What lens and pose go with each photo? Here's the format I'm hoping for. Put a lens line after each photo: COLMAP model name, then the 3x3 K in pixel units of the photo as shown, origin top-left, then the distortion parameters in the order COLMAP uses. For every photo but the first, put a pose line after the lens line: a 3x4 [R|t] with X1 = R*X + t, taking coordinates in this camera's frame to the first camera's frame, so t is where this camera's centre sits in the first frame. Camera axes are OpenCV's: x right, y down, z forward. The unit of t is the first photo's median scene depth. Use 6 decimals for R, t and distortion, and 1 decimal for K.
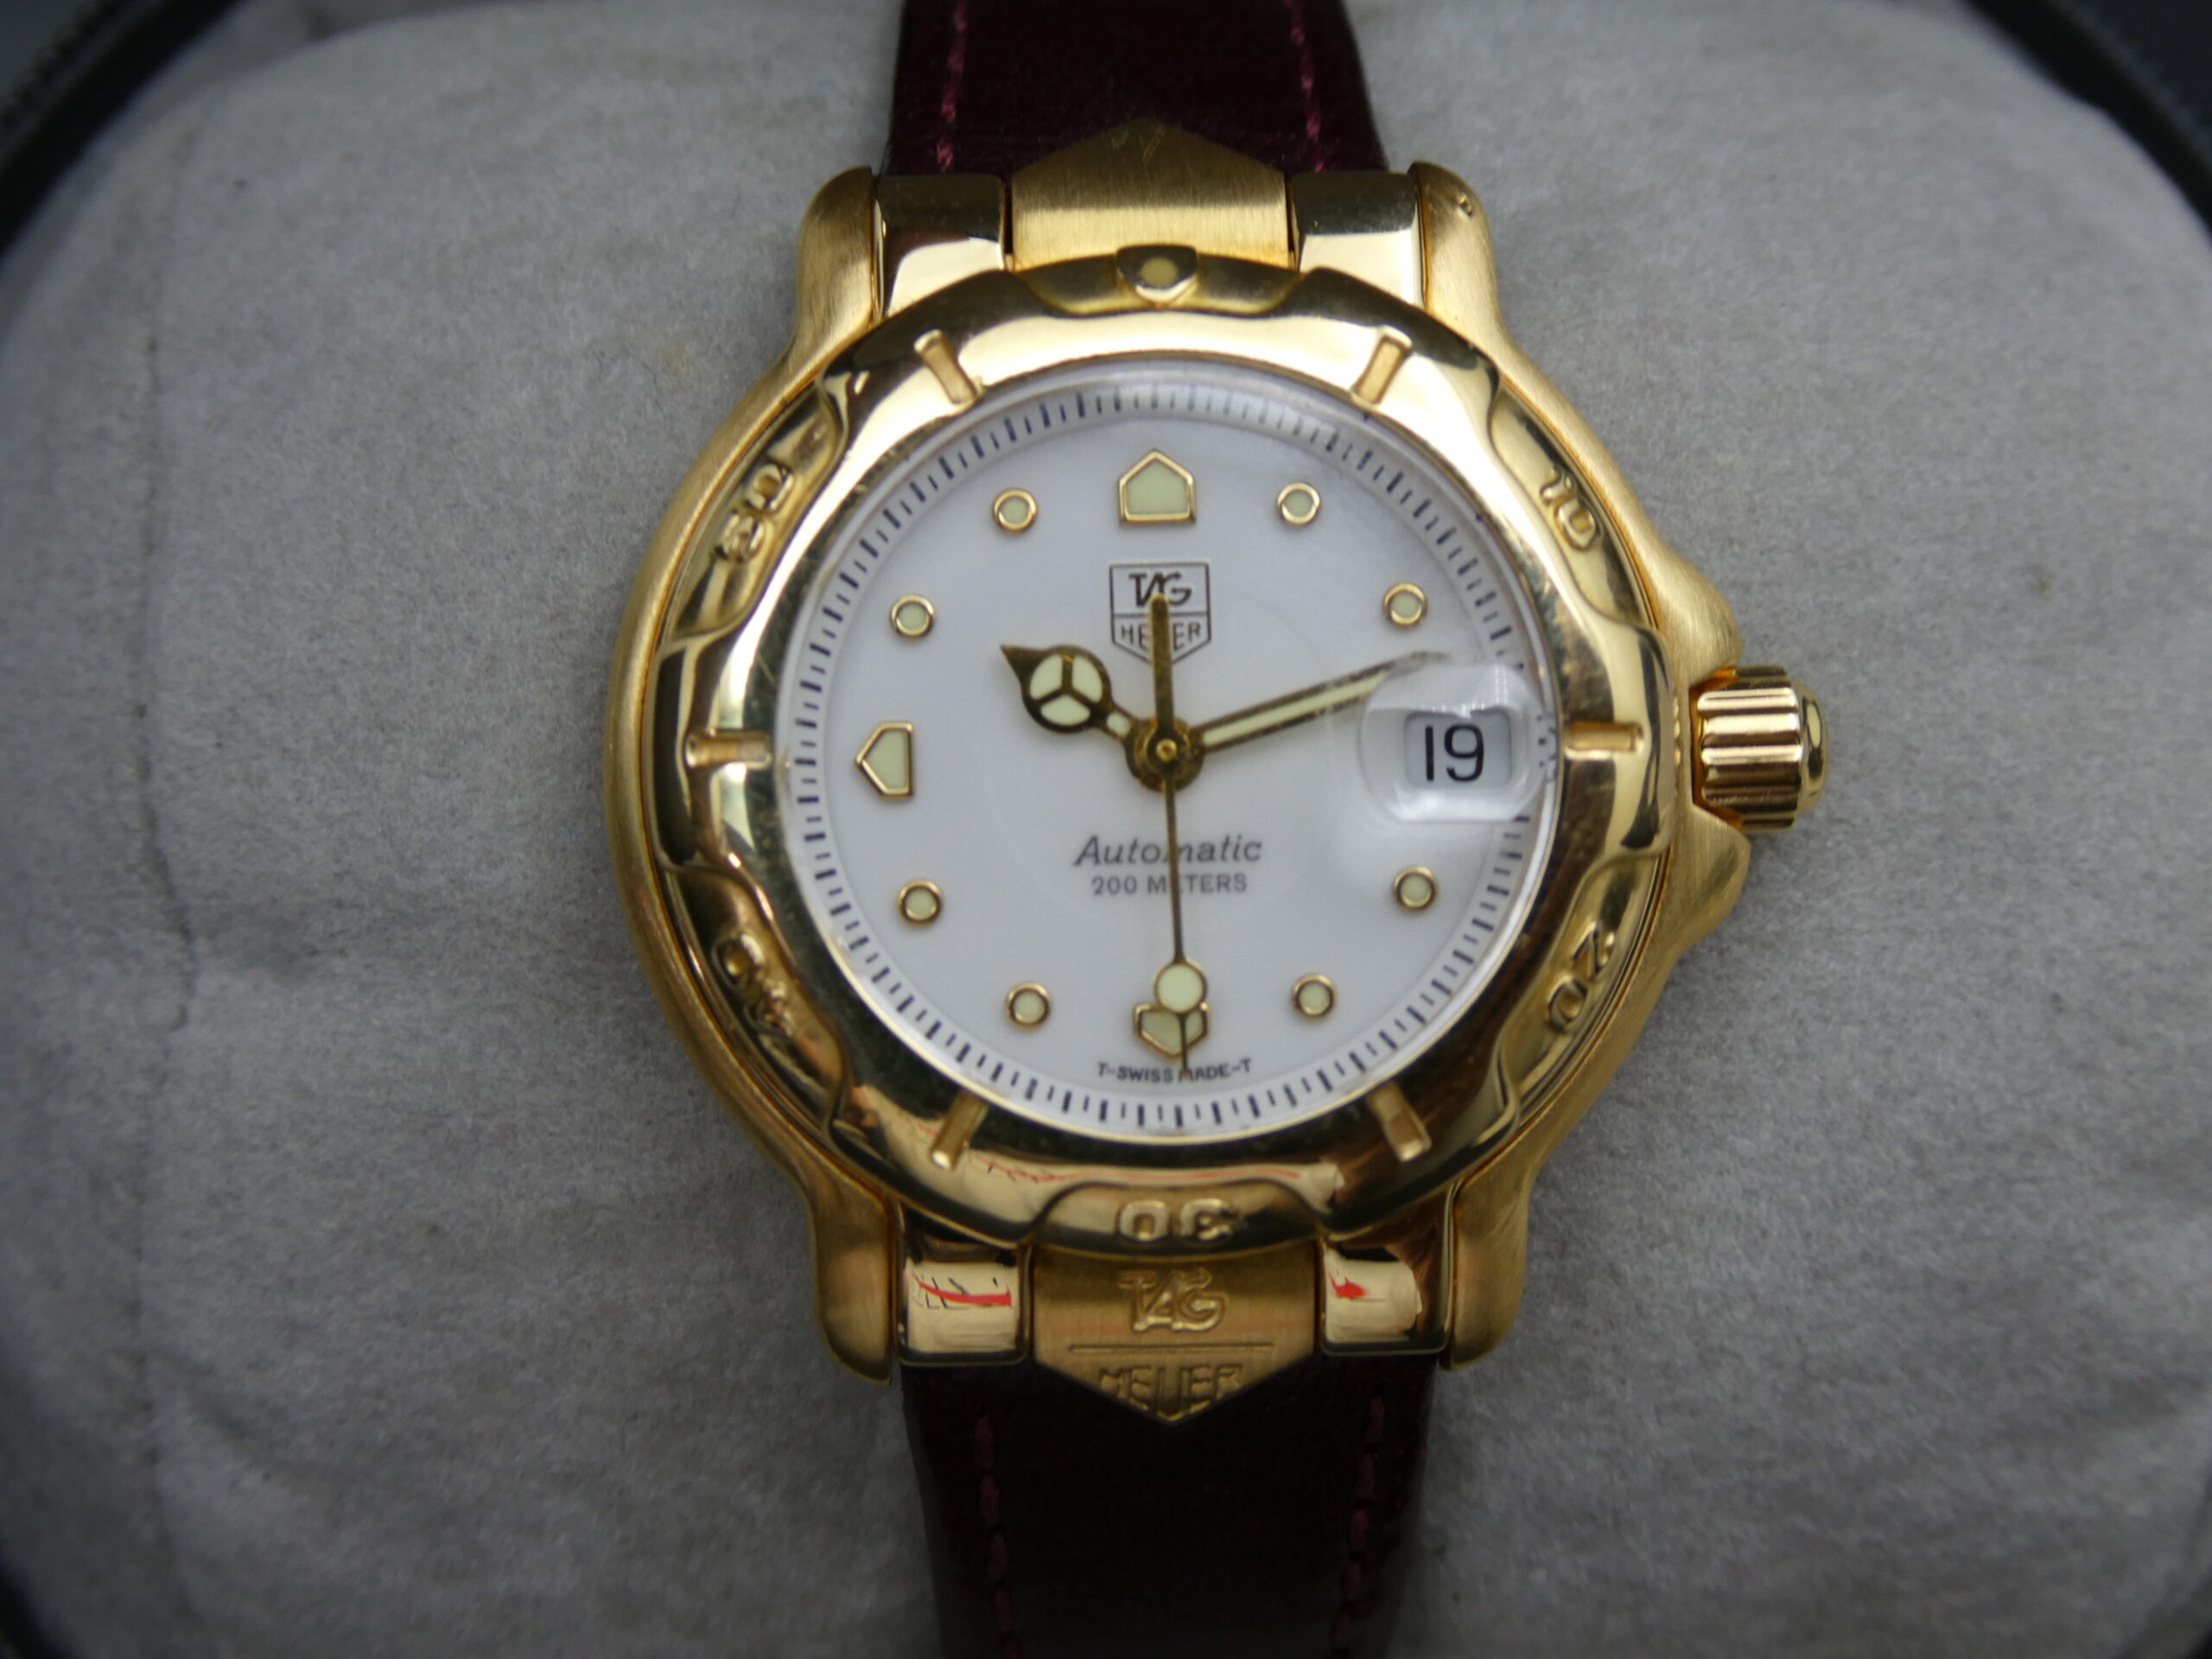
lens RADIAL K [[3367.6, 0, 1106.0], [0, 3367.6, 829.5], [0, 0, 1]] dist [-0.056250, -0.026959]
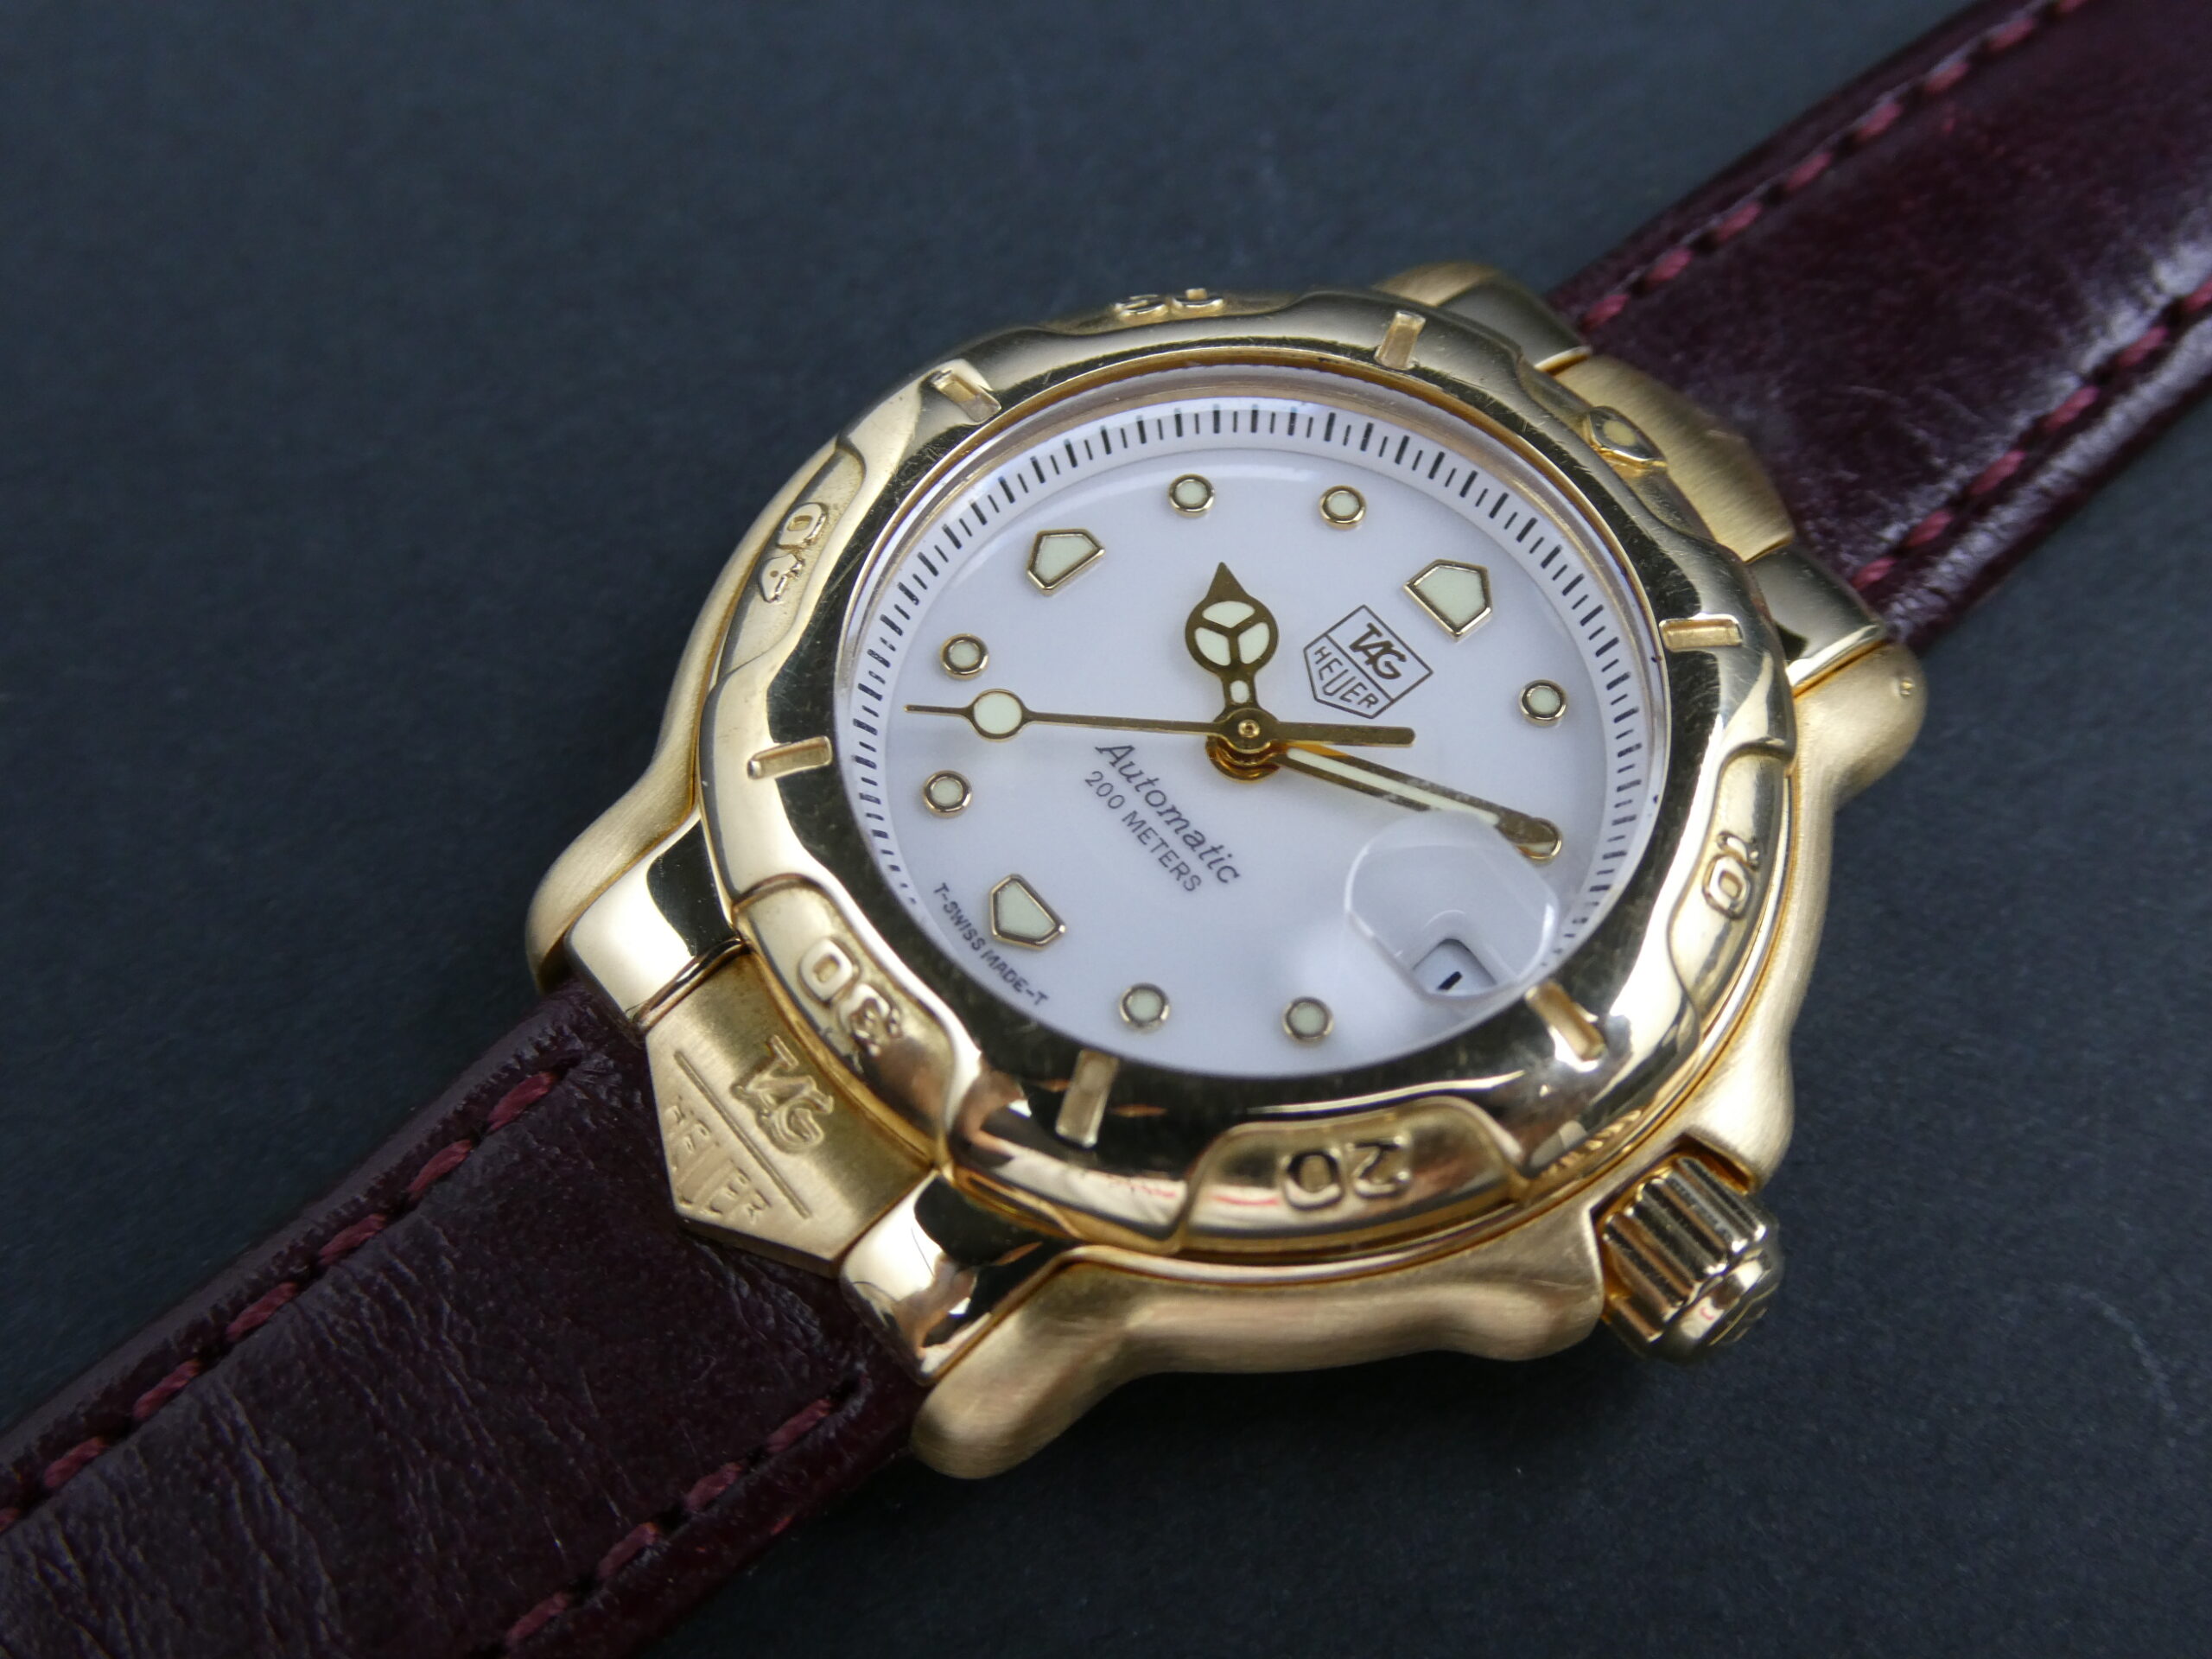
lens RADIAL K [[3367.6, 0, 1106.0], [0, 3367.6, 829.5], [0, 0, 1]] dist [-0.056250, -0.026959]
pose [[0.618654, 0.680829, -0.392095, 0.376831], [-0.782375, 0.579478, -0.228245, 0.236200], [0.071815, 0.447970, 0.891160, 0.169388]]
